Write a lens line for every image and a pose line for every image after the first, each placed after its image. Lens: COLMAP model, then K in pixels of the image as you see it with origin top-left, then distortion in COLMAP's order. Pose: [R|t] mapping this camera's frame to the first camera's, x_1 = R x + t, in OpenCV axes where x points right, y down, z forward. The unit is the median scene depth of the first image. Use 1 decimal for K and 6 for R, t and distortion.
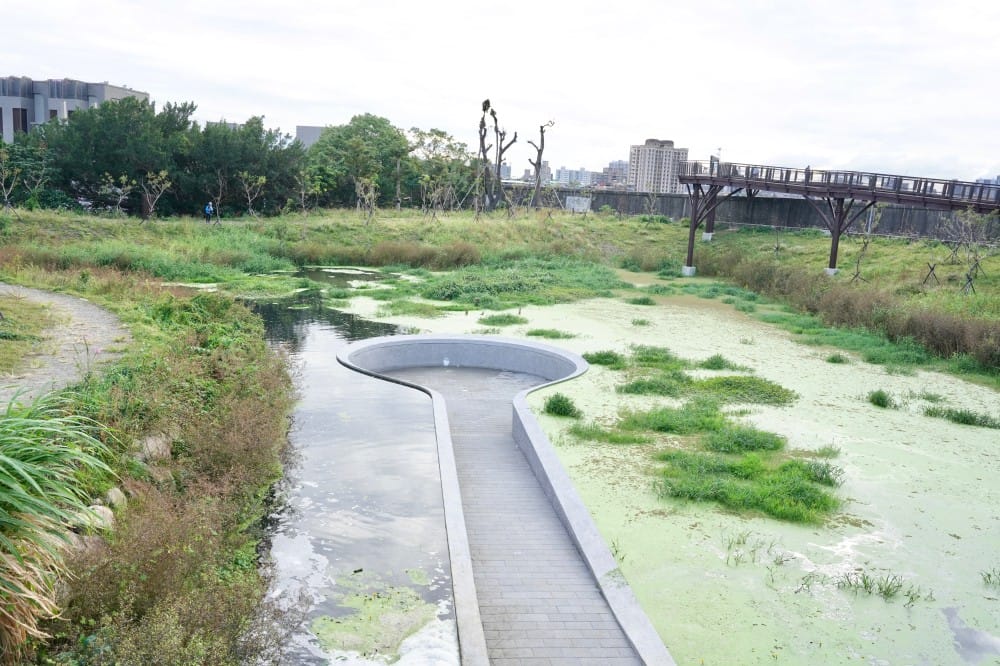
lens RADIAL K [[803.3, 0, 500.0], [0, 803.3, 333.0], [0, 0, 1]] dist [-0.030168, -0.001978]
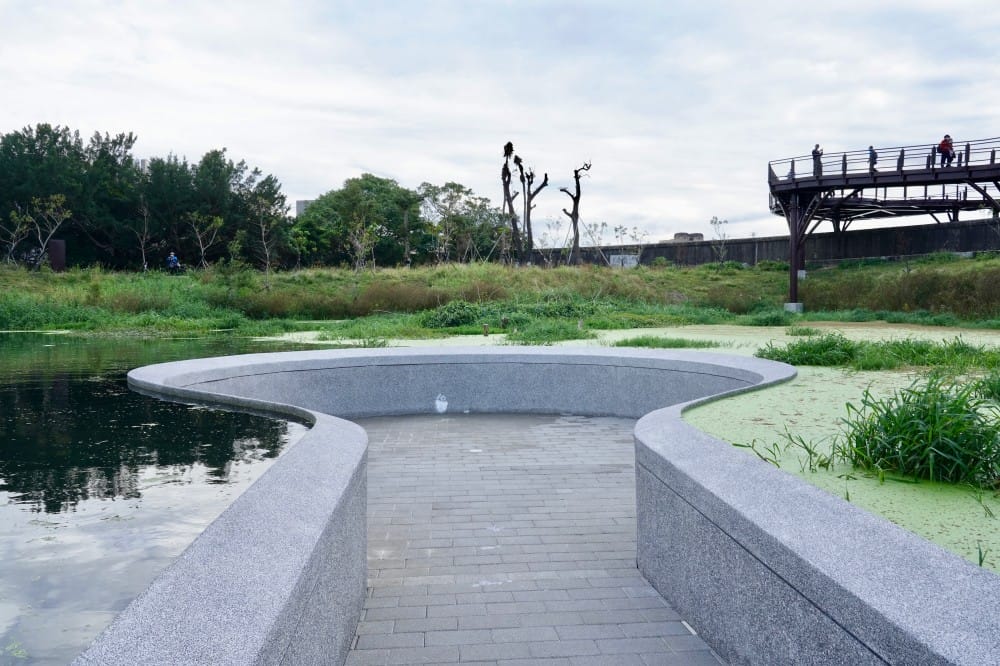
lens RADIAL K [[806.6, 0, 498.8], [0, 806.6, 316.9], [0, 0, 1]] dist [-0.004643, -0.002550]
pose [[0.997084, -0.064036, -0.041507, -0.005078], [0.056888, 0.986271, -0.155027, 0.030044], [0.050864, 0.152214, 0.987038, 0.259281]]
